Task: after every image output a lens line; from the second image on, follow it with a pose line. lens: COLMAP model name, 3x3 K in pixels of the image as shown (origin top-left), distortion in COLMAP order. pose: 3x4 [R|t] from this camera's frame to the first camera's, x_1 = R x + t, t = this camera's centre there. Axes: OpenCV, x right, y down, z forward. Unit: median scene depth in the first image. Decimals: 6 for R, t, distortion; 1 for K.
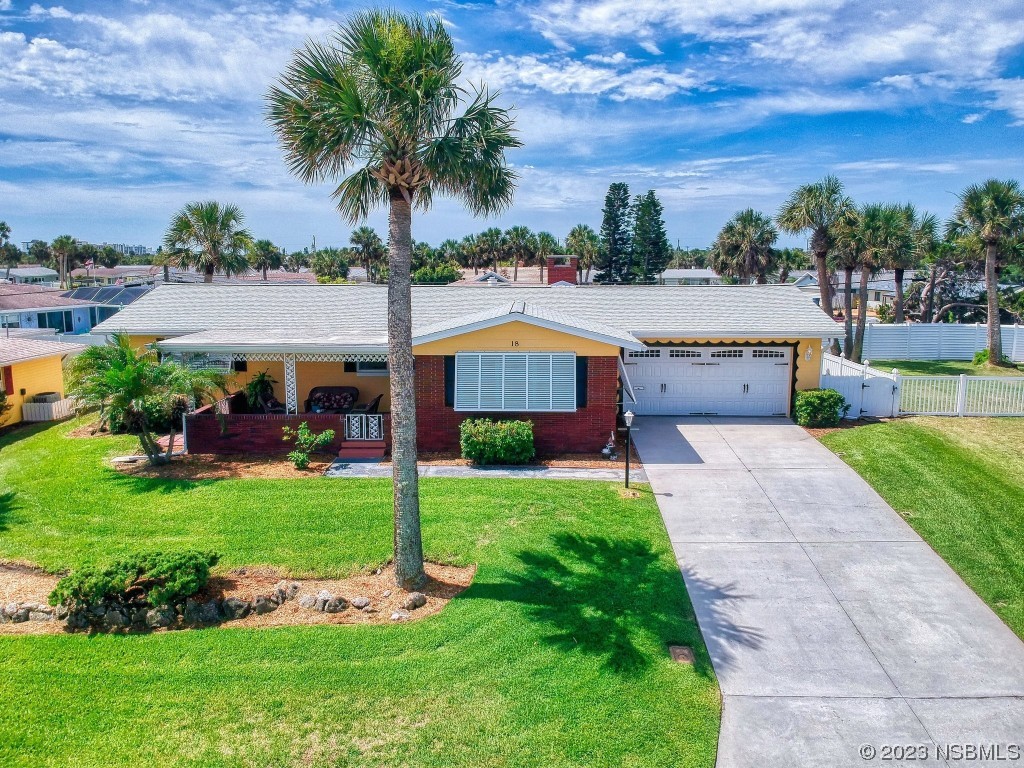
lens RADIAL K [[768.0, 0, 512.8], [0, 768.0, 386.4], [0, 0, 1]] dist [0.053507, -0.113169]
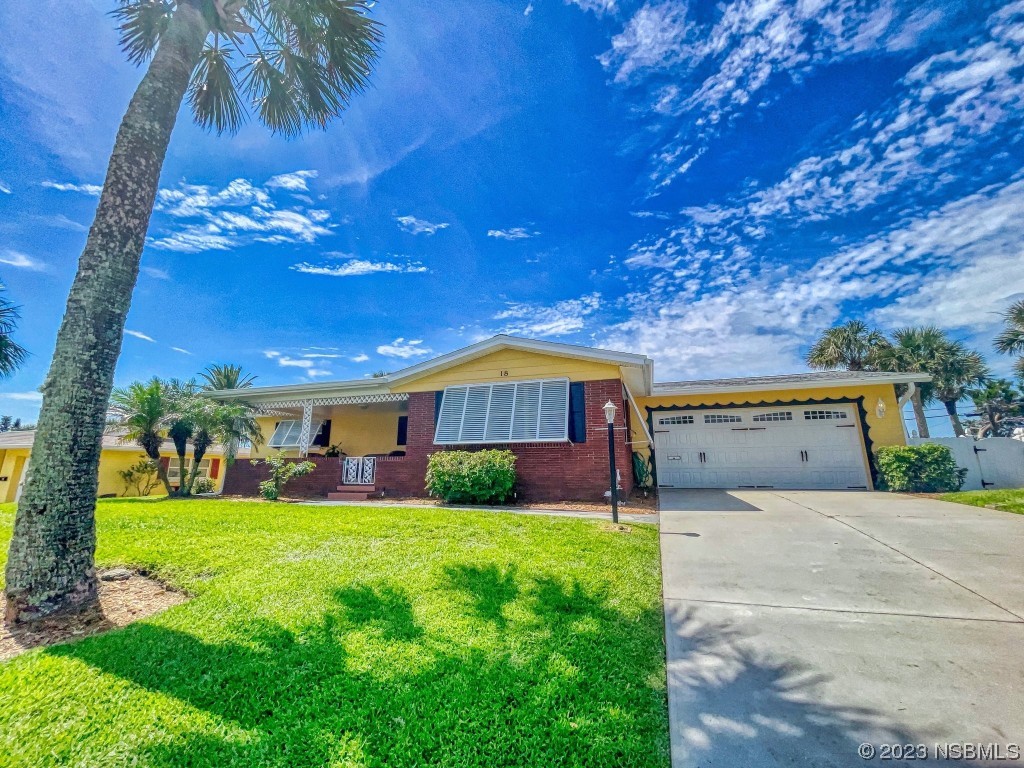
lens RADIAL K [[418.4, 0, 511.7], [0, 418.4, 369.8], [0, 0, 1]] dist [-0.014289, 0.003412]
pose [[0.954298, -0.073396, -0.289705, 0.158772], [-0.052076, 0.913707, -0.403024, 0.144097], [0.294285, 0.399692, 0.868126, 0.559803]]
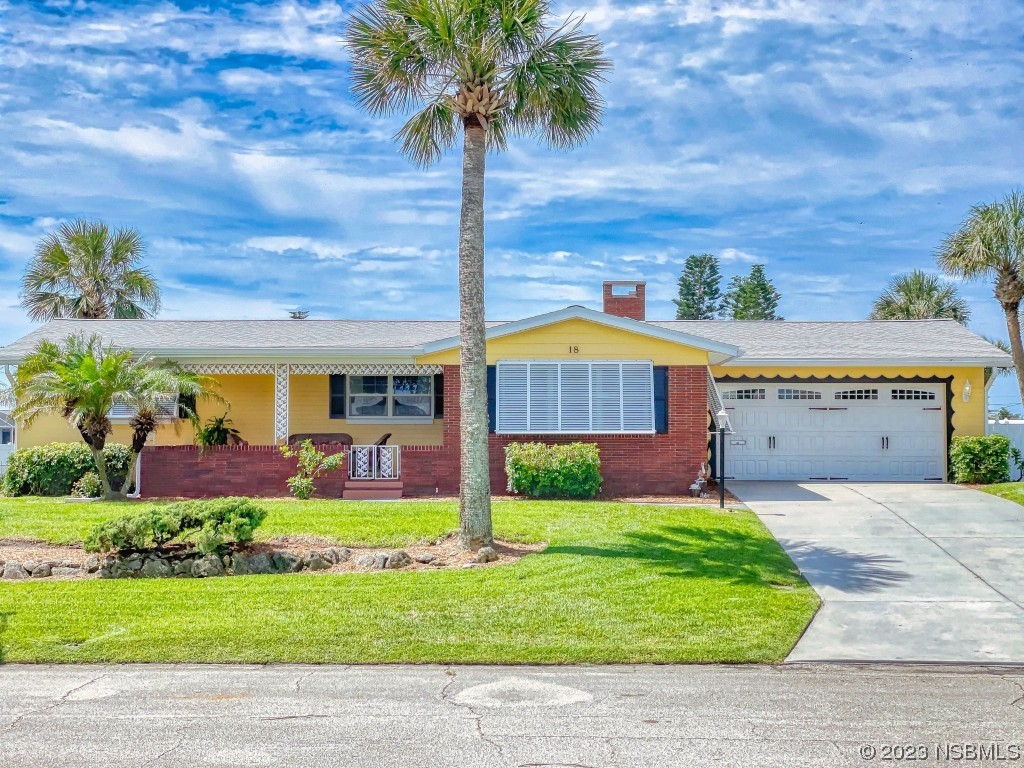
lens RADIAL K [[1589.6, 0, 507.0], [0, 1589.6, 381.0], [0, 0, 1]] dist [0.042660, 0.000000]
pose [[0.999941, 0.000032, 0.010828, -0.082395], [0.002211, 0.978320, -0.207089, 0.308361], [-0.010600, 0.207101, 0.978262, -0.567422]]
